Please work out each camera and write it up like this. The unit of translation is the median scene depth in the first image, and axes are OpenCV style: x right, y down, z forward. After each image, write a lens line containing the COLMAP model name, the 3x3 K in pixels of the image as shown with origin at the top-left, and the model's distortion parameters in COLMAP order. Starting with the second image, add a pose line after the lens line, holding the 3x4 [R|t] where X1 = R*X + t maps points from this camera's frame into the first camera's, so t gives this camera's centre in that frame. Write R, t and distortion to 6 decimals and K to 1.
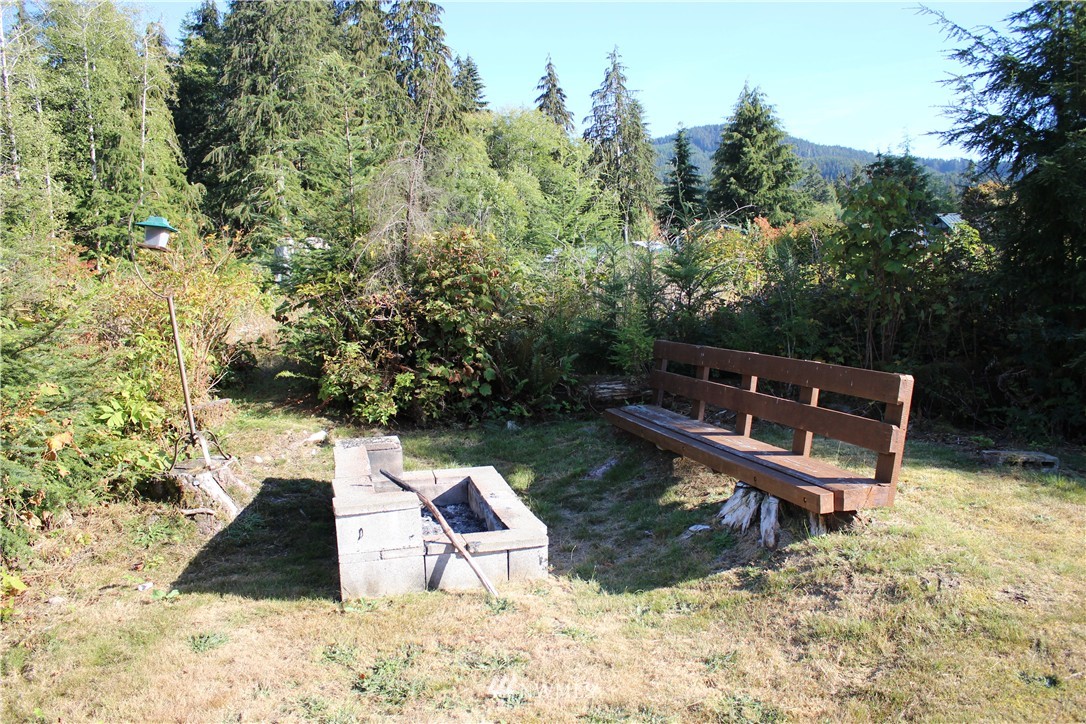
lens RADIAL K [[920.9, 0, 543.0], [0, 920.9, 362.0], [0, 0, 1]] dist [-0.069819, 0.005903]
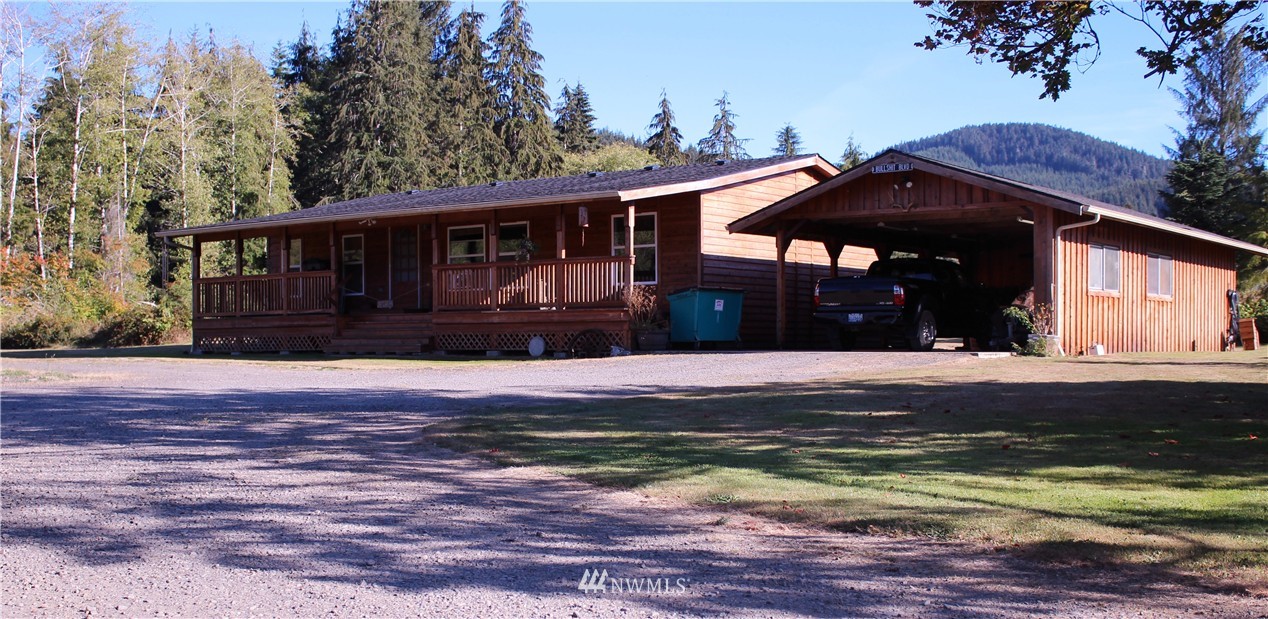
lens RADIAL K [[1746.0, 0, 634.0], [0, 1746.0, 309.5], [0, 0, 1]] dist [-0.010862, -0.022711]
pose [[0.995957, 0.033404, -0.083388, 0.159894], [-0.043313, 0.991829, -0.119998, 0.109432], [0.078698, 0.123124, 0.989266, -0.858088]]
